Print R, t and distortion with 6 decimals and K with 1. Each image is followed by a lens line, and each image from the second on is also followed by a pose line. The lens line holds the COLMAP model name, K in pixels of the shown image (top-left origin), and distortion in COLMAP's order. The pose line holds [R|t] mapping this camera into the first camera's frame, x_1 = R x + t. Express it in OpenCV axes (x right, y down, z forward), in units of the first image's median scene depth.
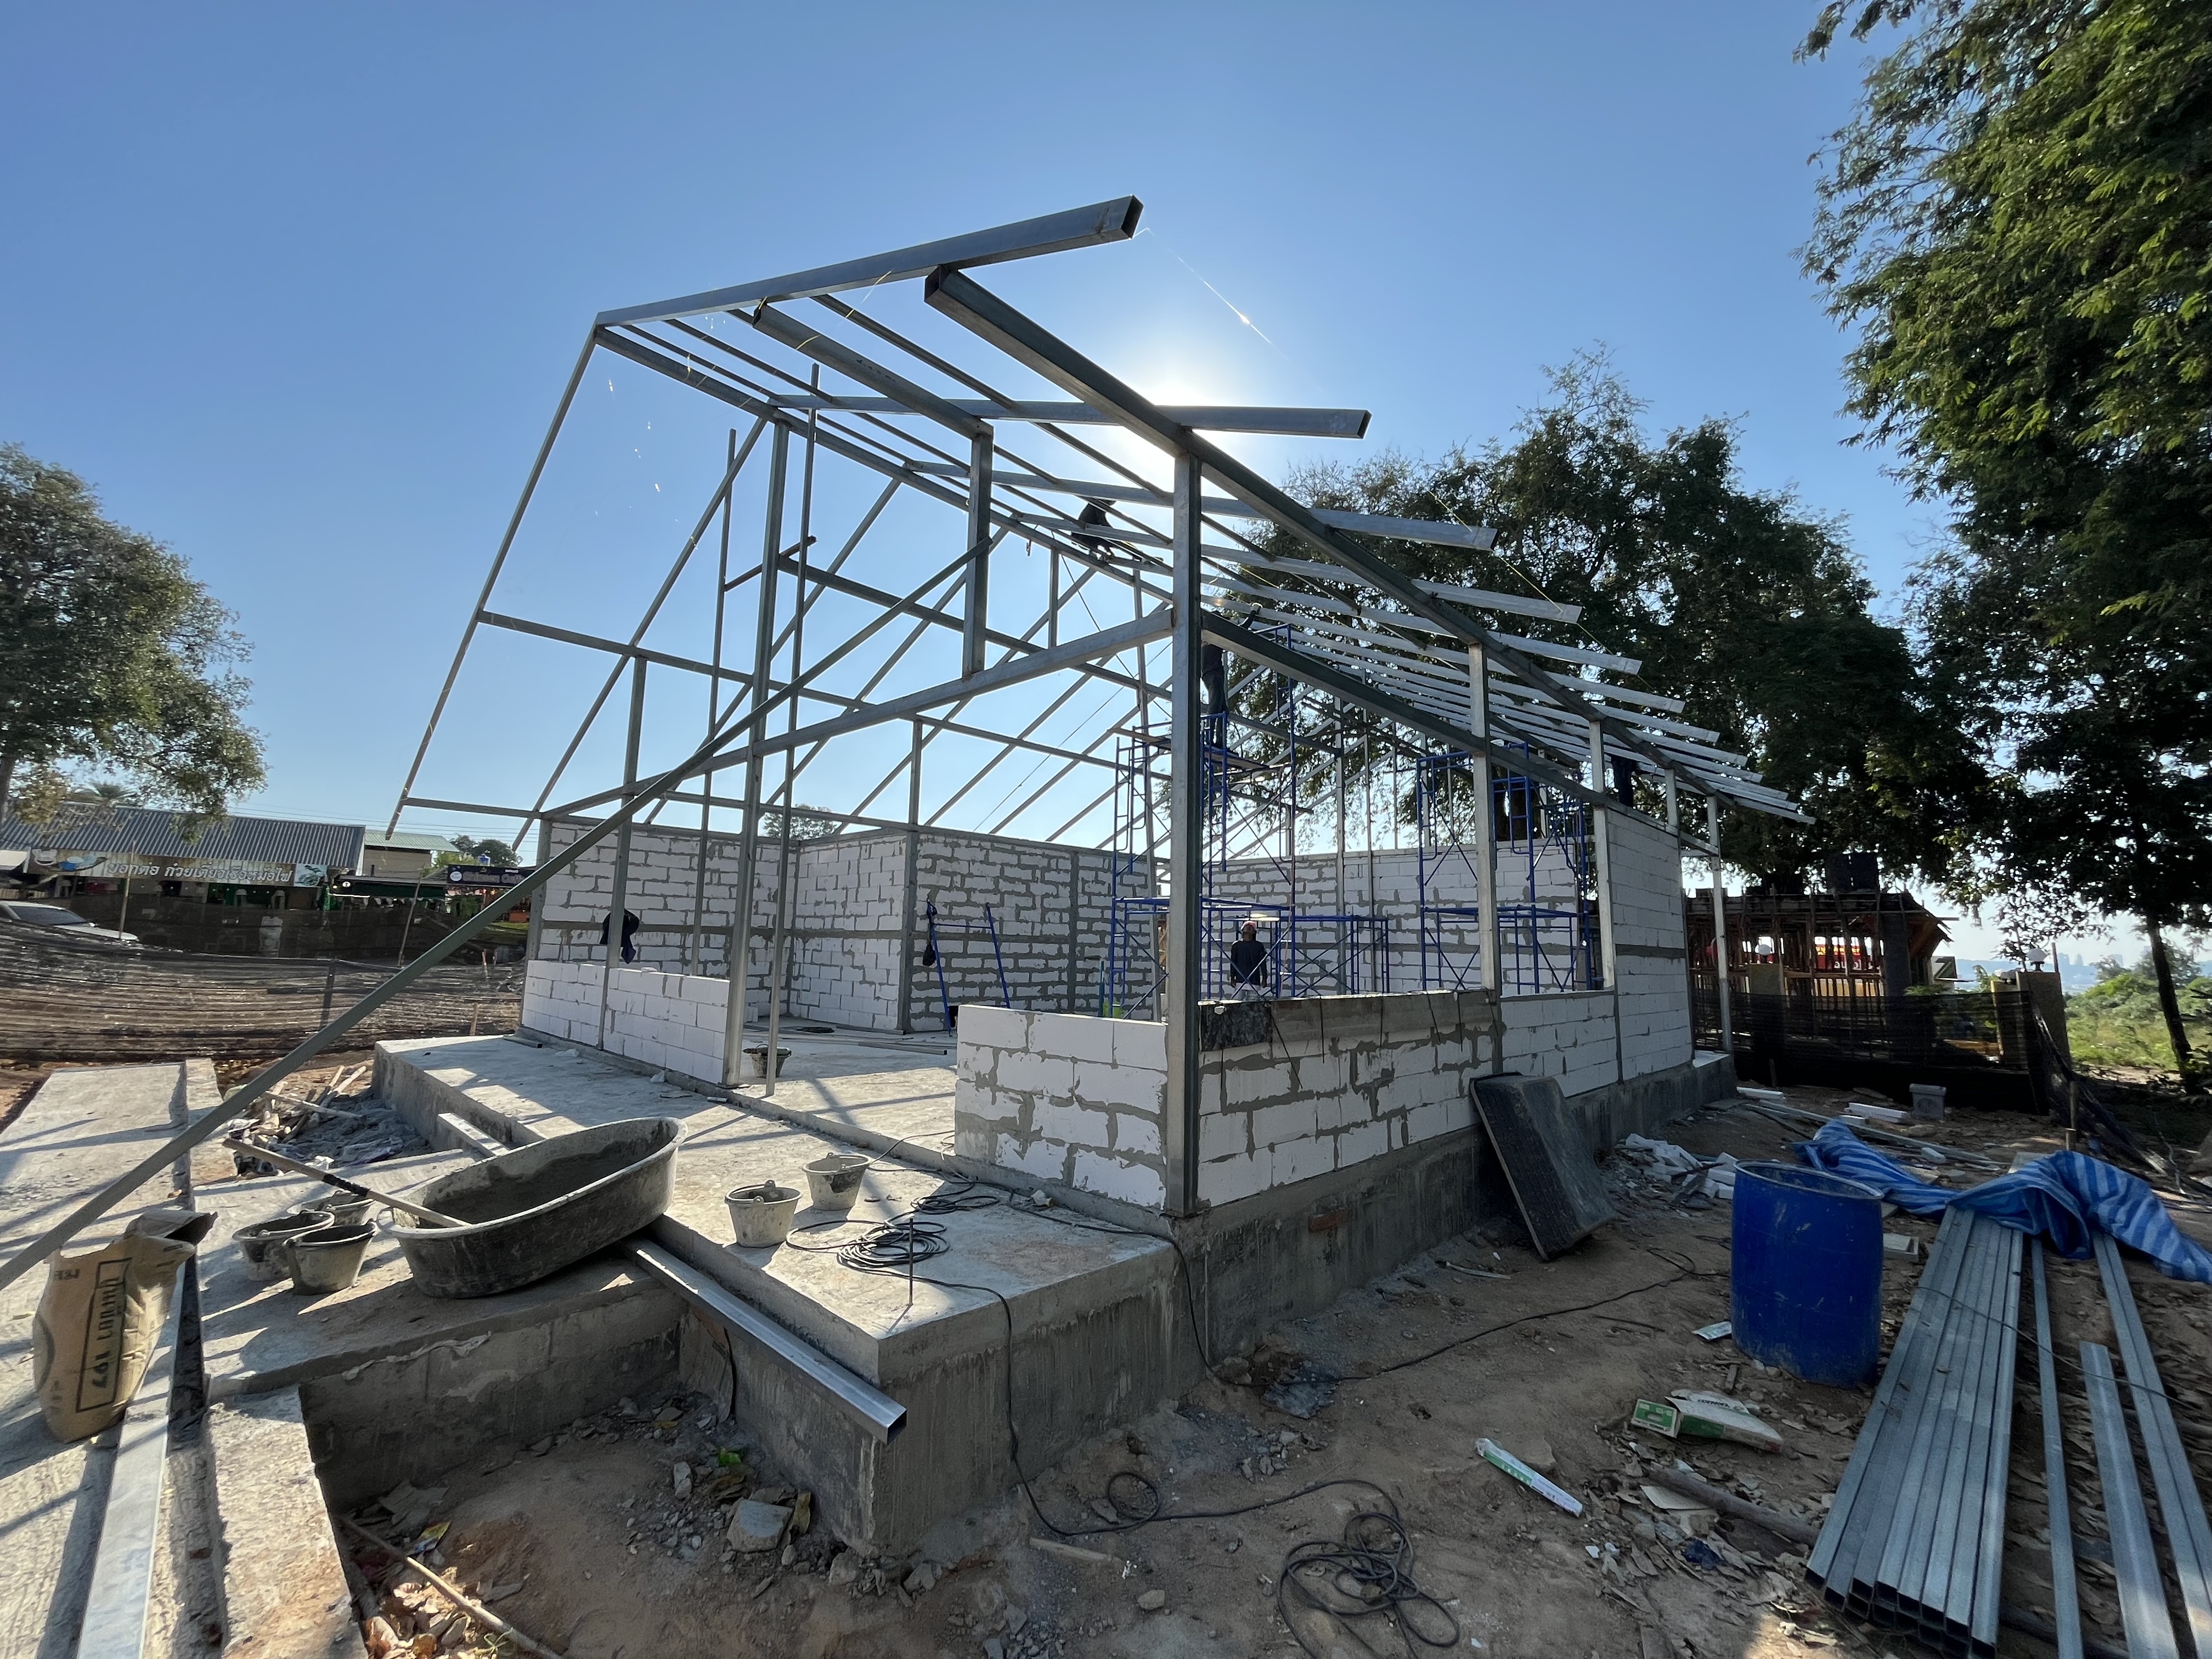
lens RADIAL K [[877.9, 0, 1088.9], [0, 877.9, 829.8], [0, 0, 1]] dist [-0.002196, -0.005548]
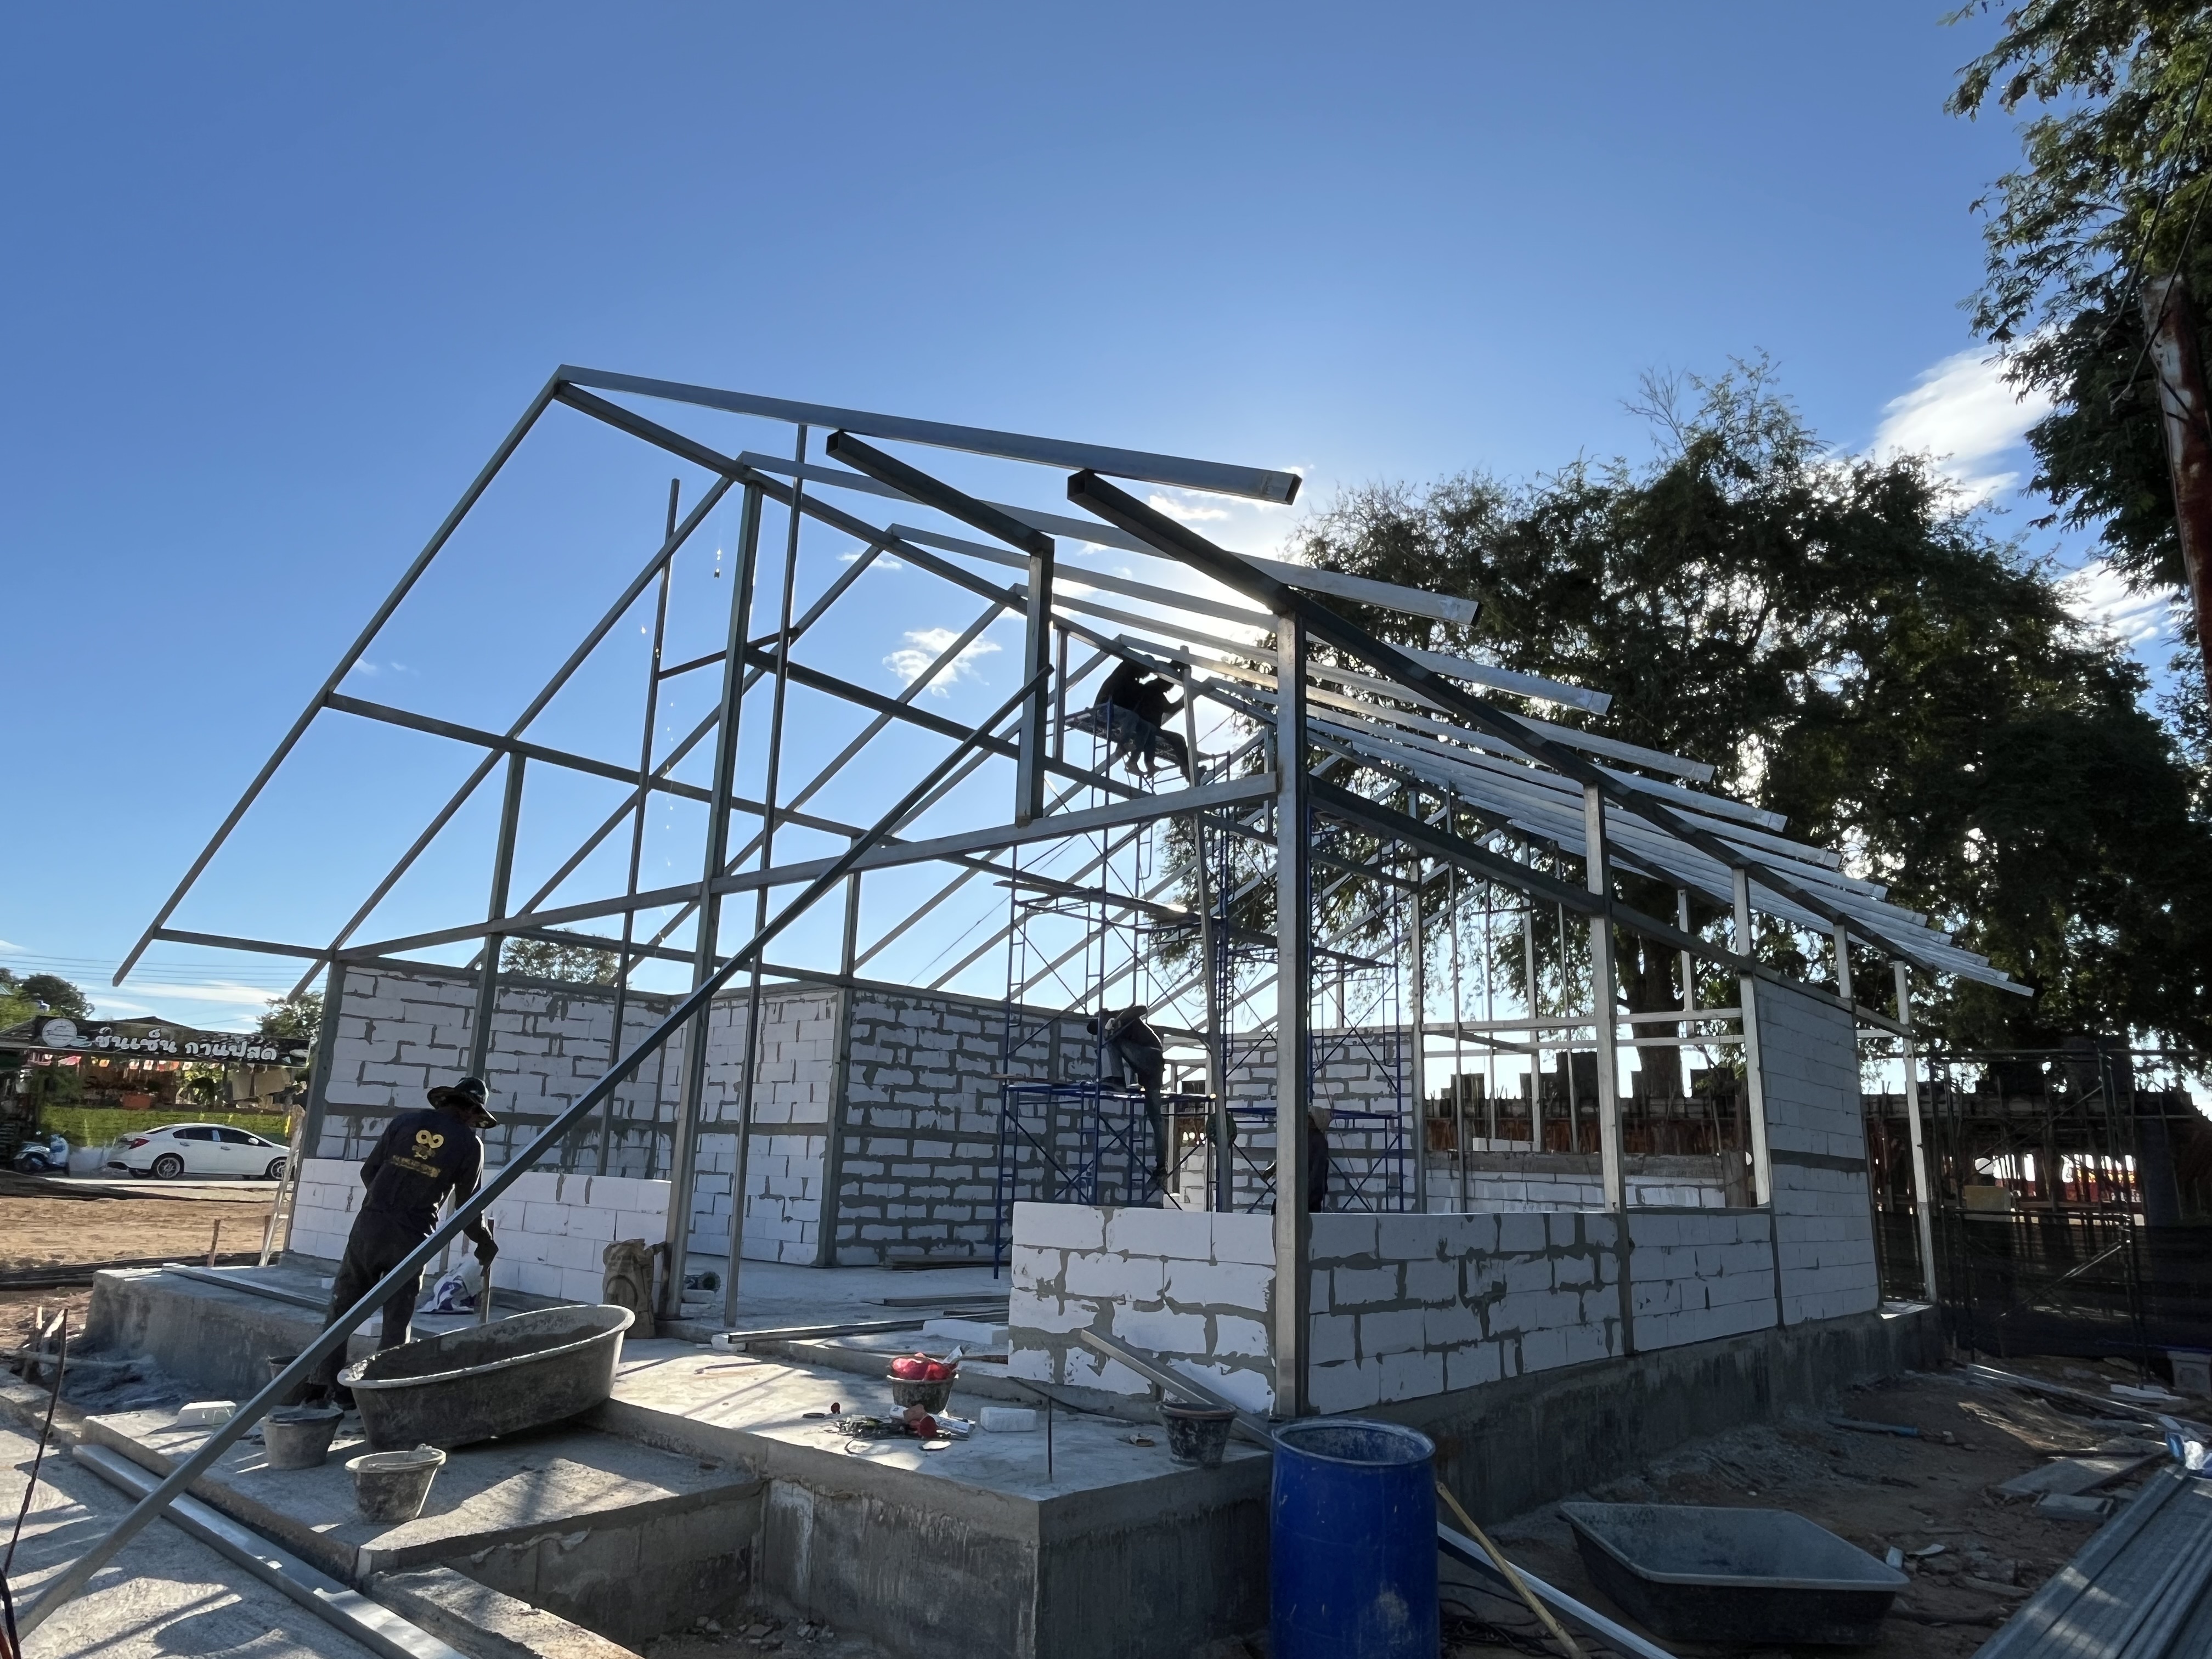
lens RADIAL K [[1412.0, 0, 1072.3], [0, 1412.0, 842.8], [0, 0, 1]] dist [0.020980, -0.047940]
pose [[0.998134, 0.024217, 0.056047, -0.102226], [-0.018905, 0.995446, -0.093439, -0.013924], [-0.058055, 0.092205, 0.994046, -0.245592]]
